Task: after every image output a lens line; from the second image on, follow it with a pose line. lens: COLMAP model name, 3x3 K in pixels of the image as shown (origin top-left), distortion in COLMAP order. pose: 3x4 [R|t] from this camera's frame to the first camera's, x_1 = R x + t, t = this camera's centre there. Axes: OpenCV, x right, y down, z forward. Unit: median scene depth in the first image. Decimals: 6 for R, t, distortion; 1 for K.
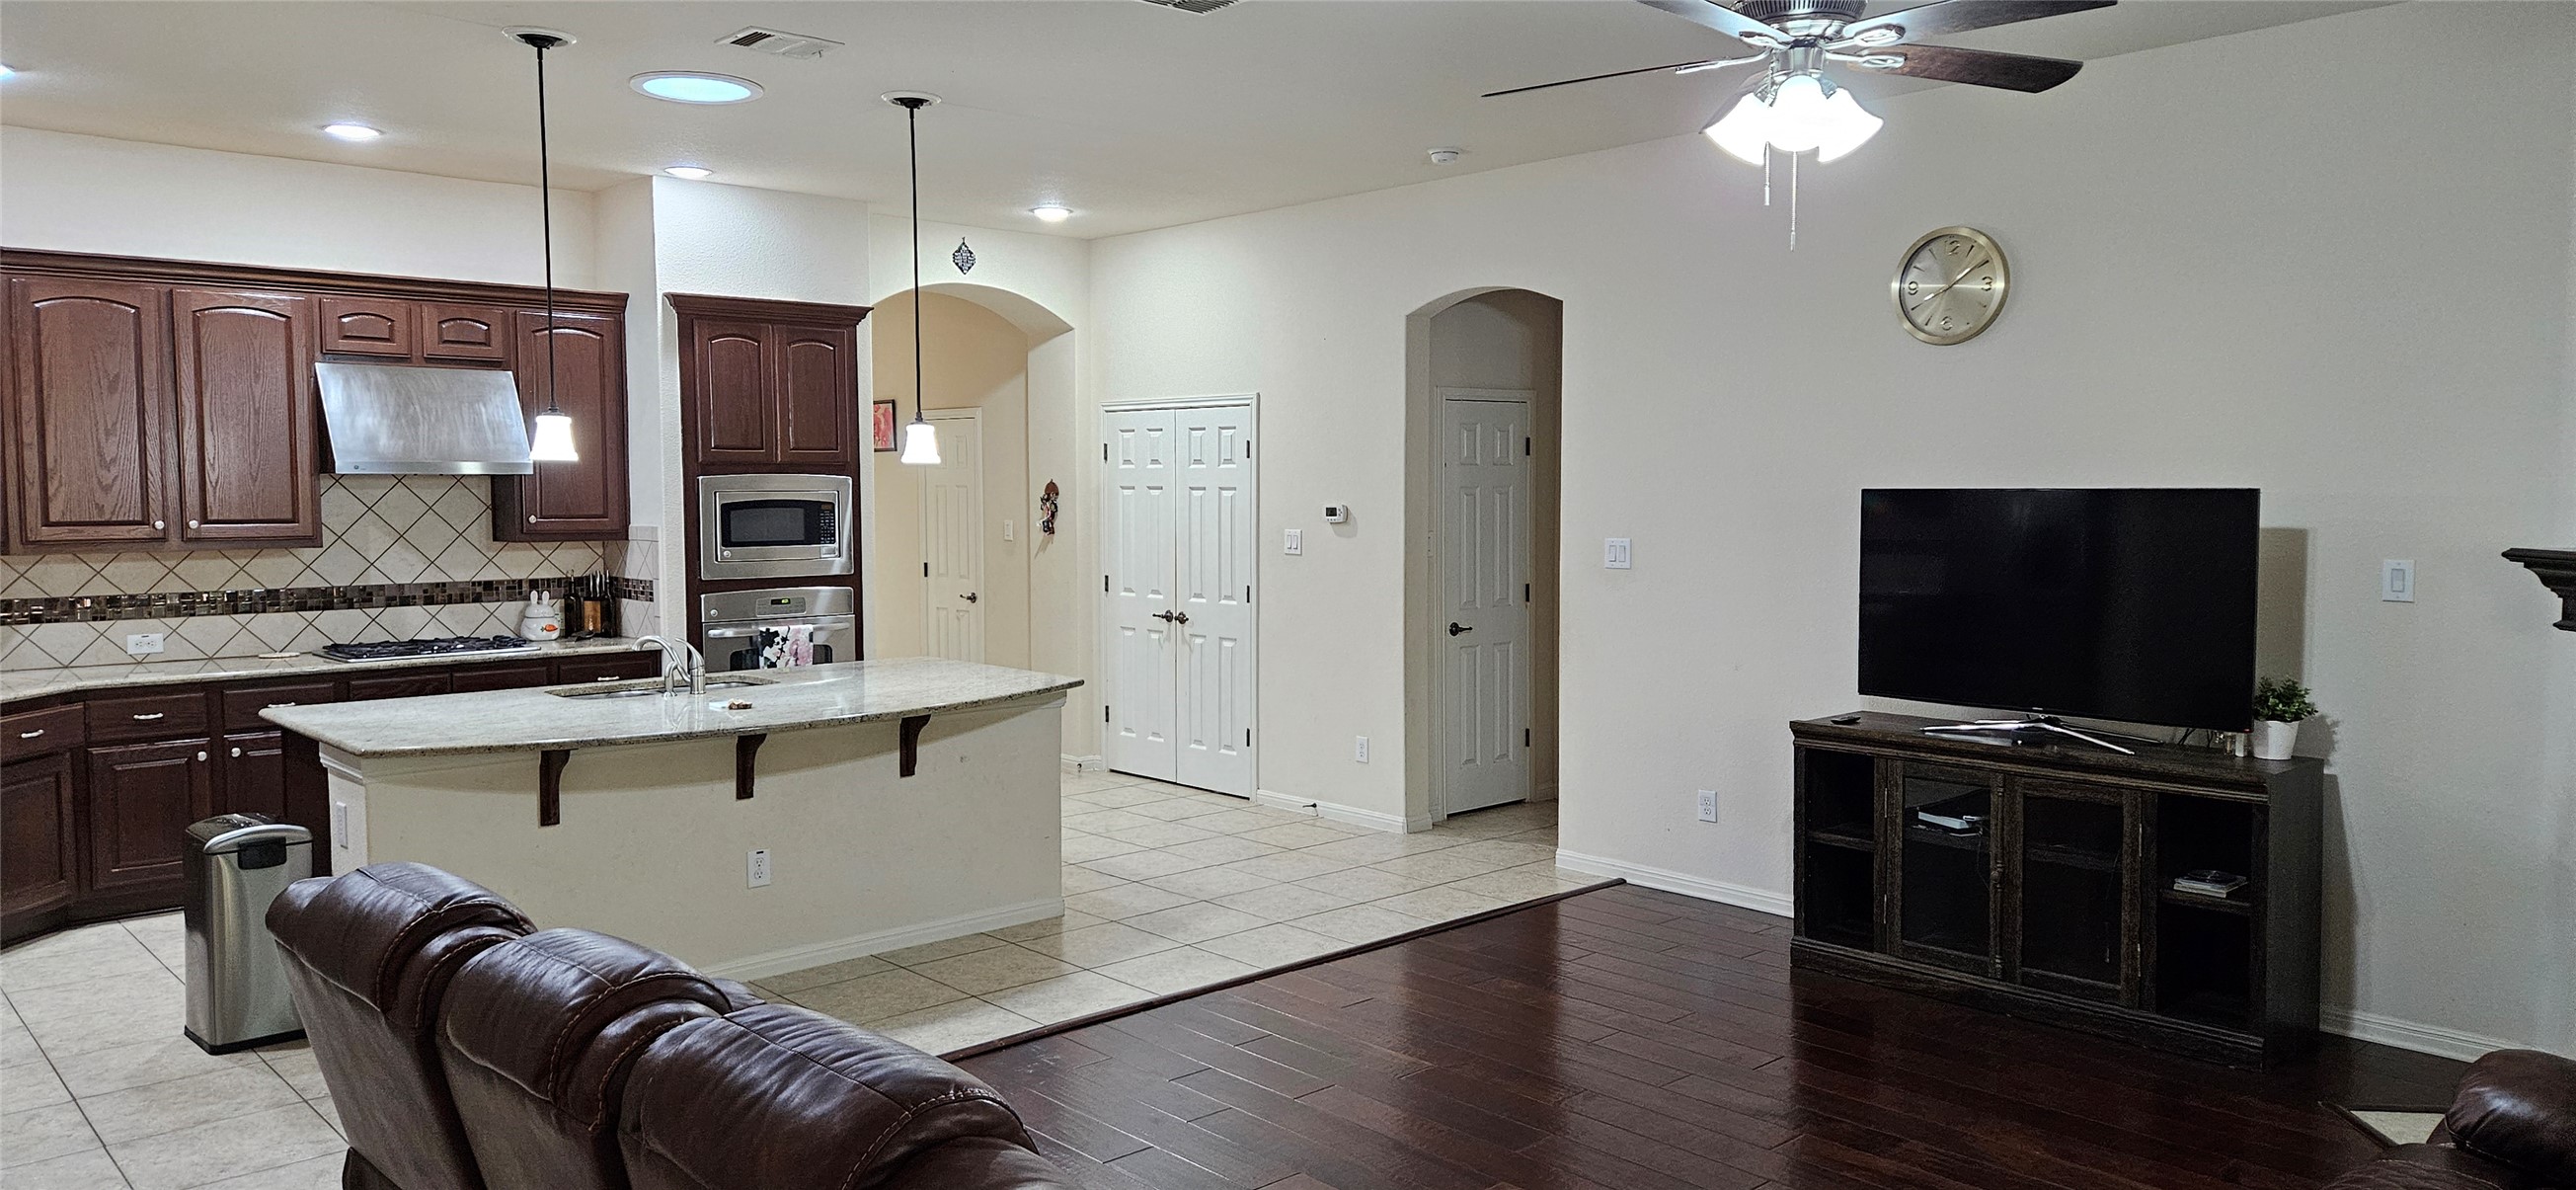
lens RADIAL K [[1716.1, 0, 1288.0], [0, 1716.1, 571.5], [0, 0, 1]] dist [0.067861, -0.043393]
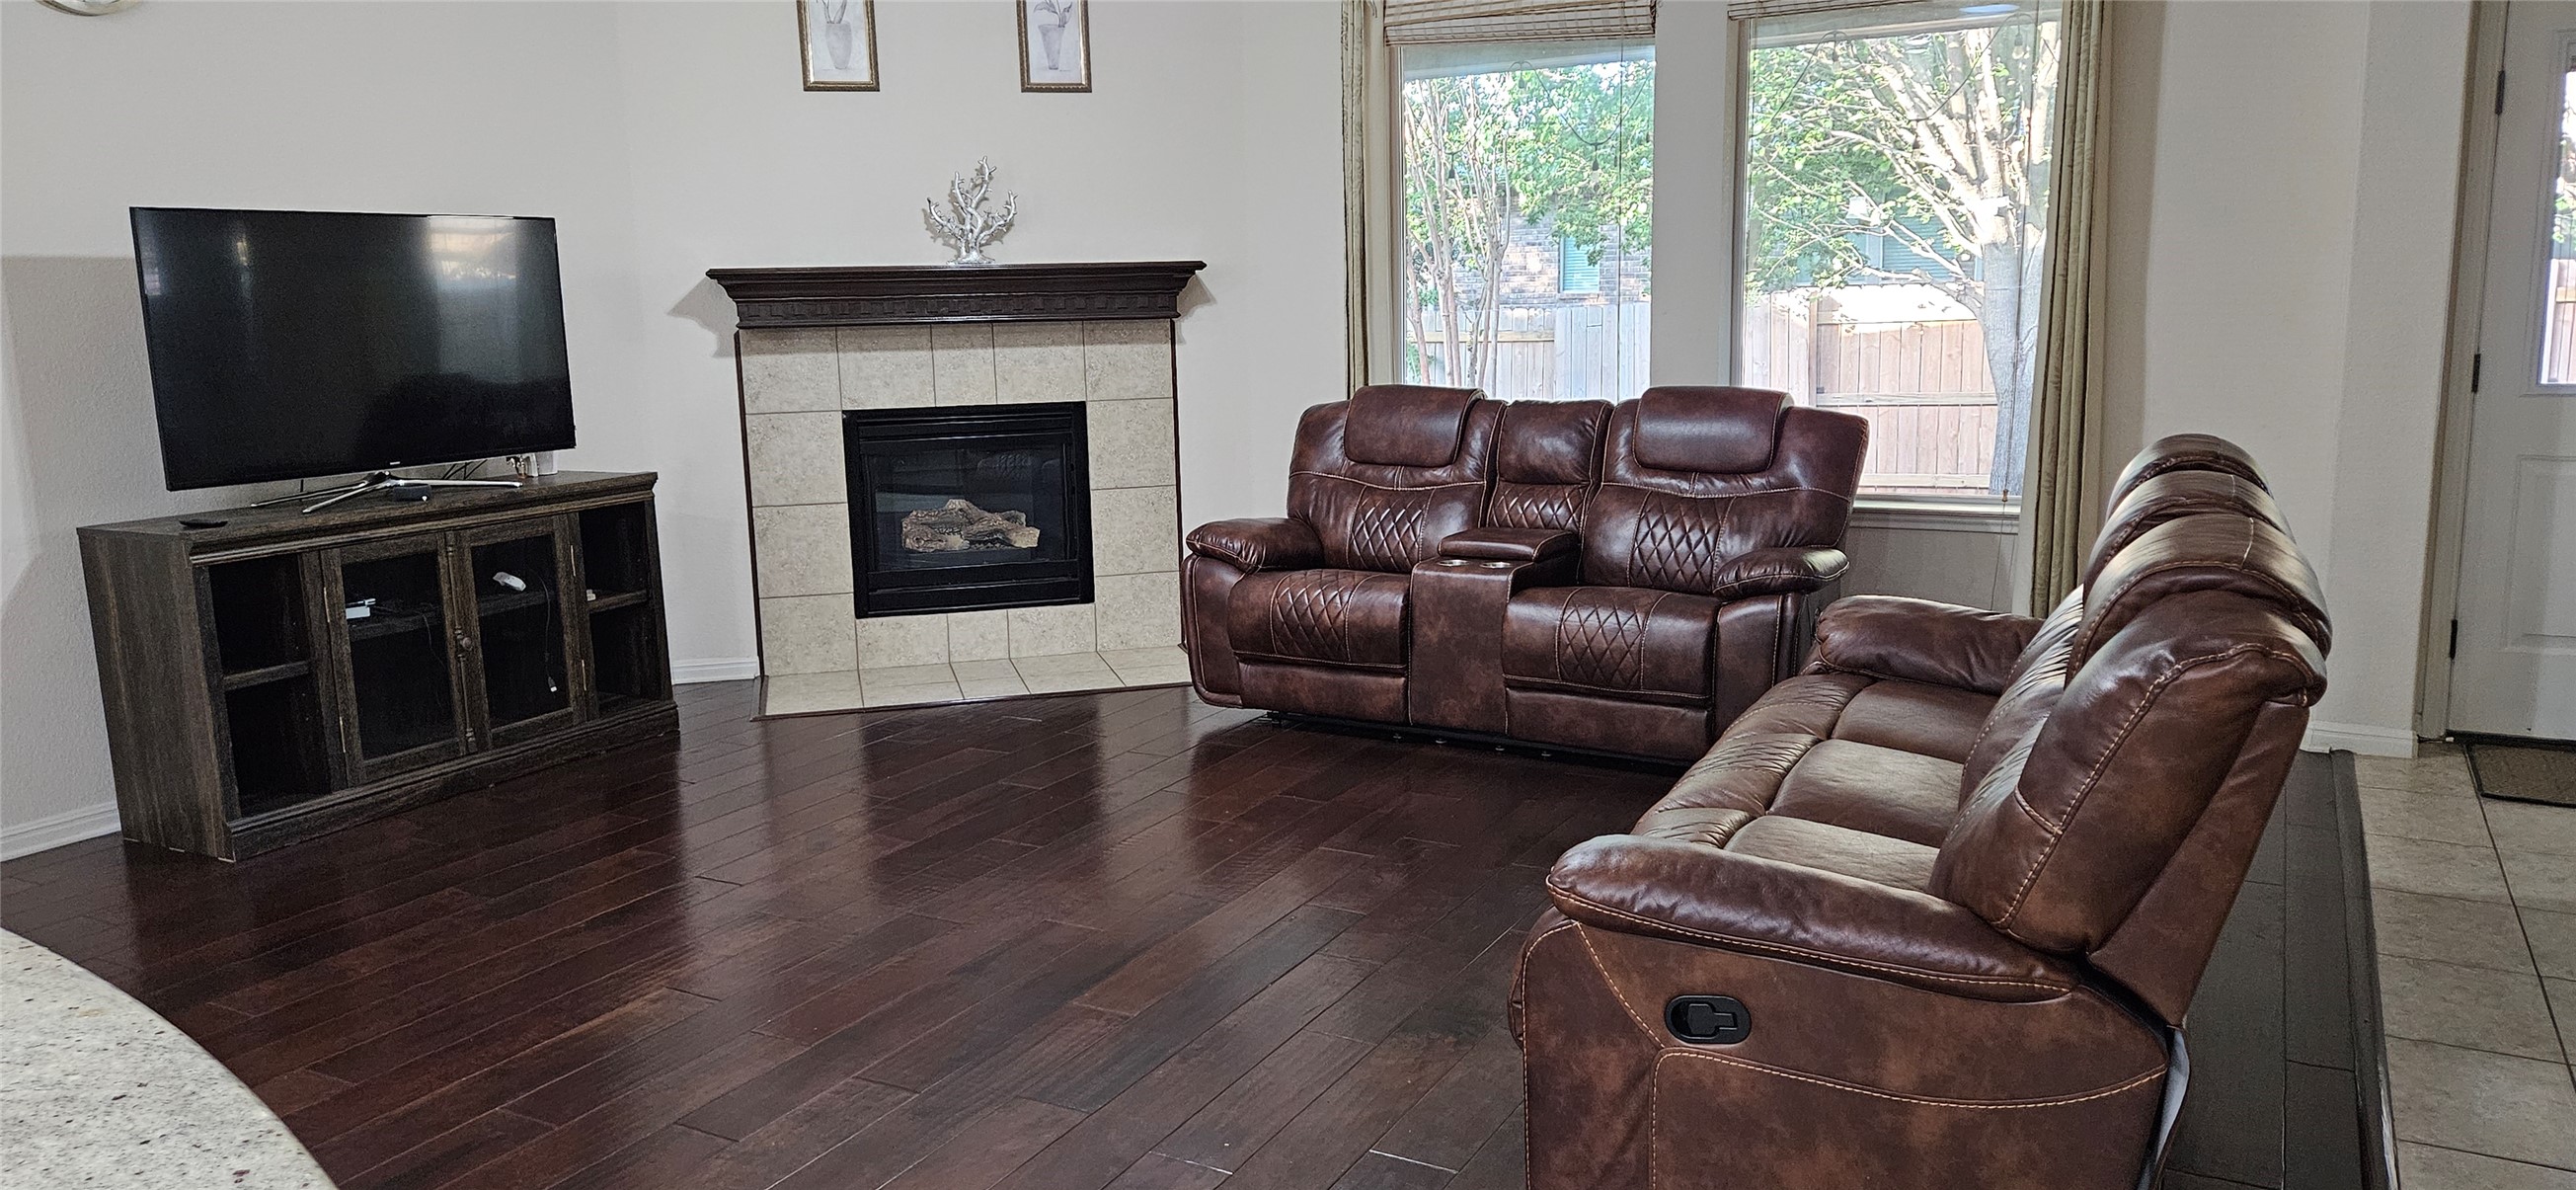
lens RADIAL K [[1716.1, 0, 1291.6], [0, 1716.1, 595.6], [0, 0, 1]] dist [0.067861, -0.043393]
pose [[-0.317629, -0.159793, 0.934654, -0.431094], [0.074491, 0.978447, 0.192595, 0.005535], [-0.945284, 0.130798, -0.298880, 0.638631]]
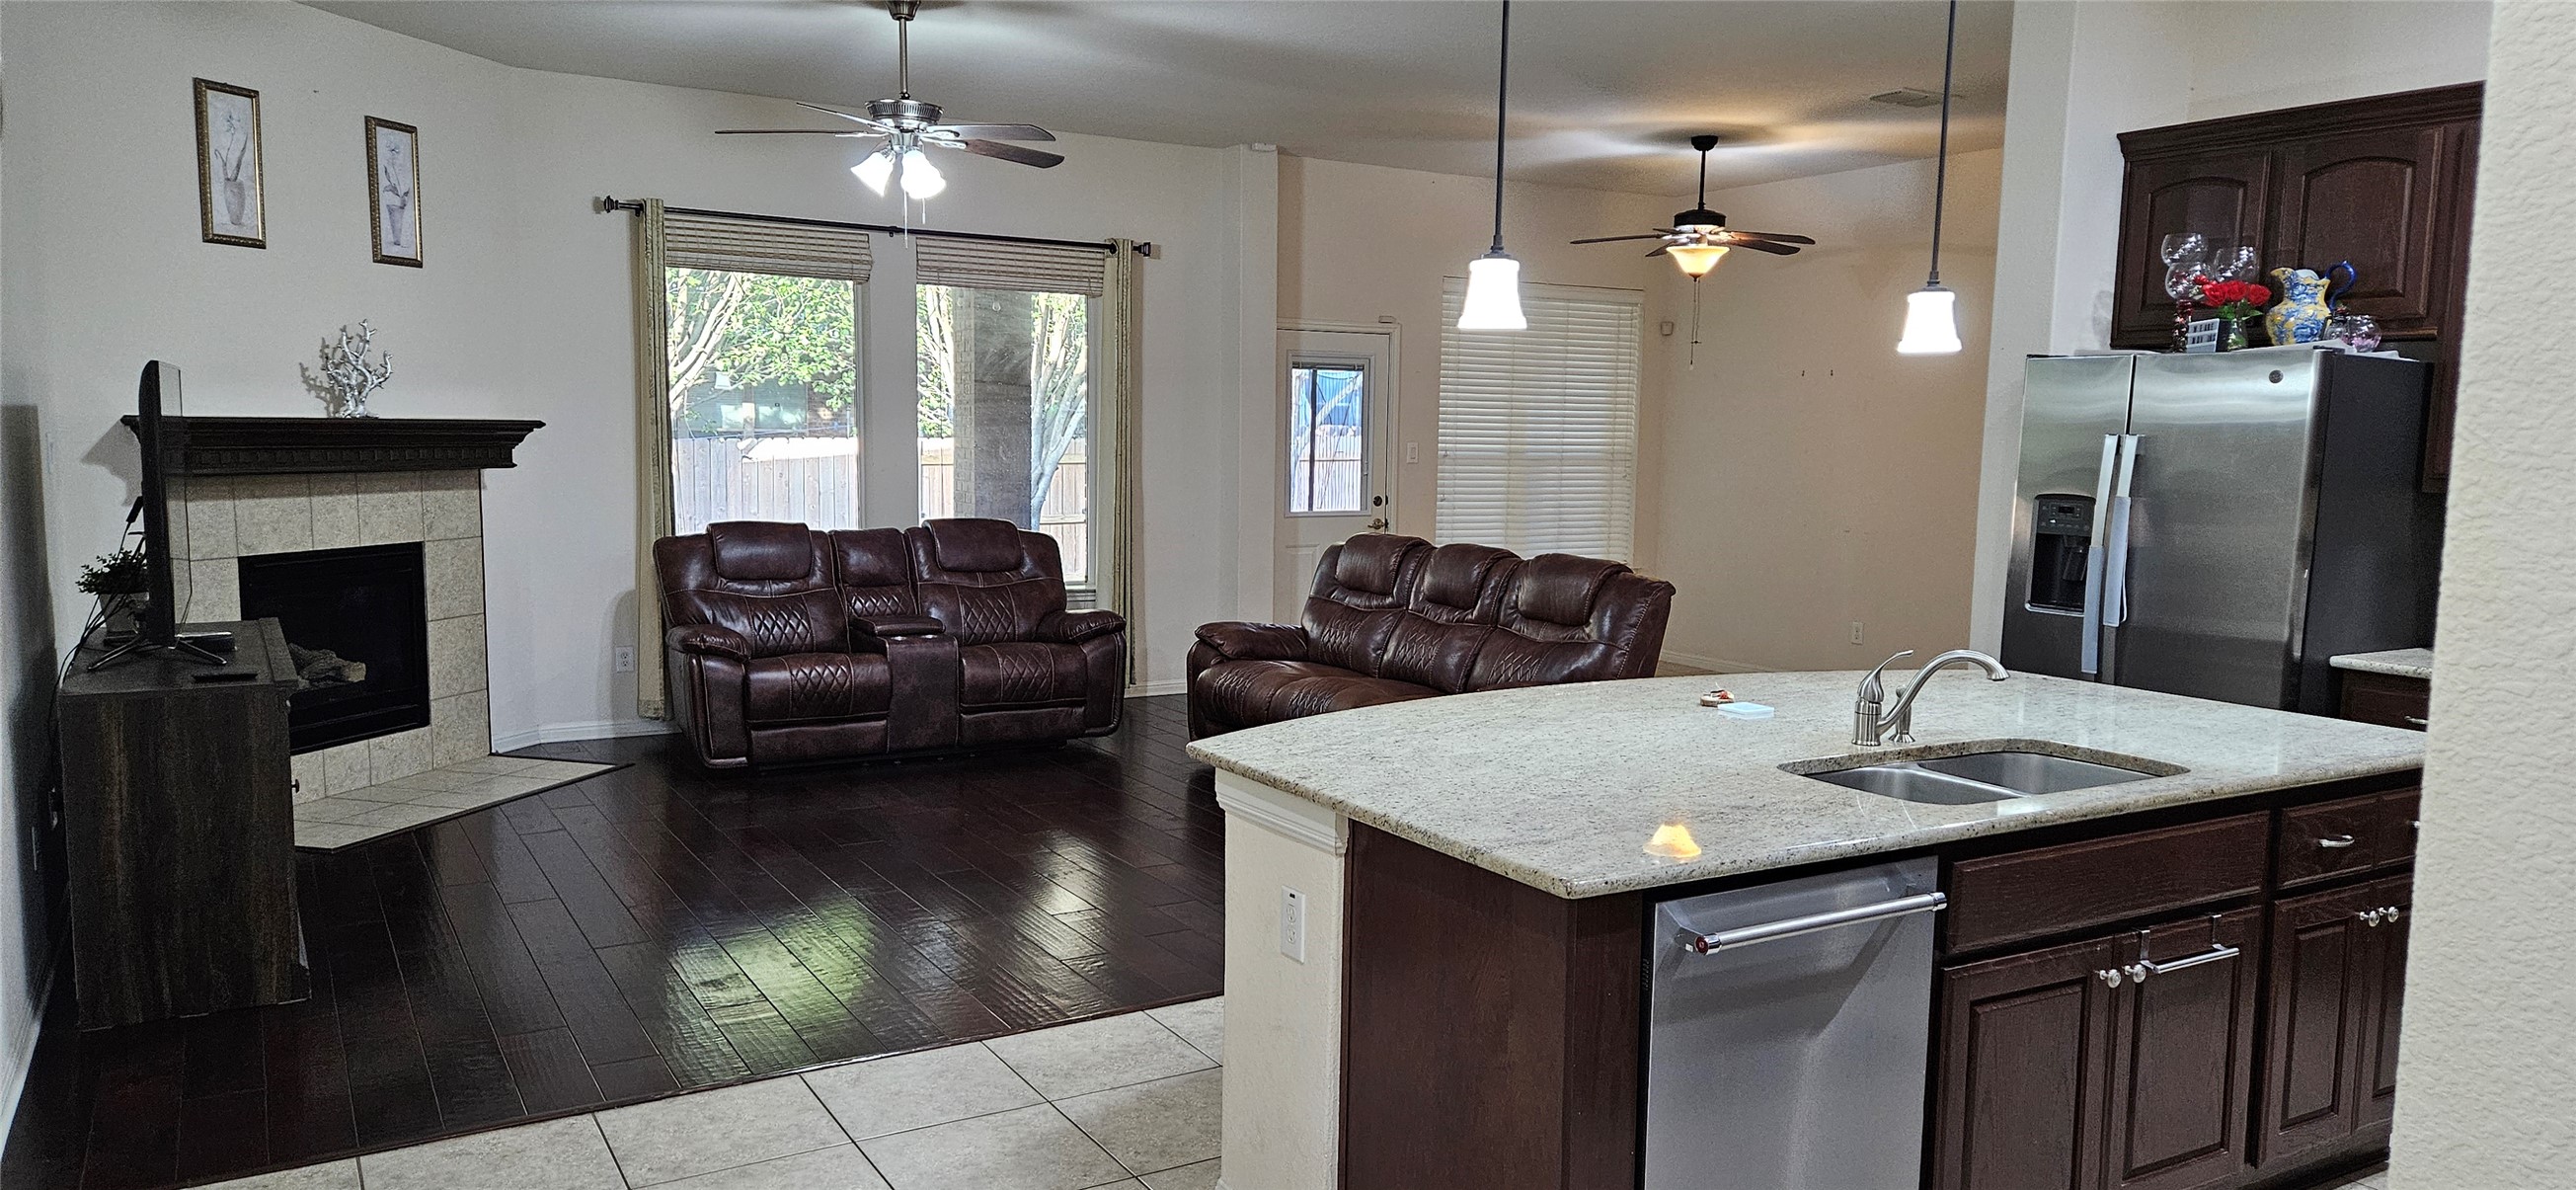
lens RADIAL K [[1716.1, 0, 1282.4], [0, 1716.1, 626.4], [0, 0, 1]] dist [0.067861, -0.043393]
pose [[-0.978553, -0.040548, 0.201966, -0.224733], [-0.005751, 0.985431, 0.169980, -0.053896], [-0.205916, 0.165173, -0.964529, 1.333599]]
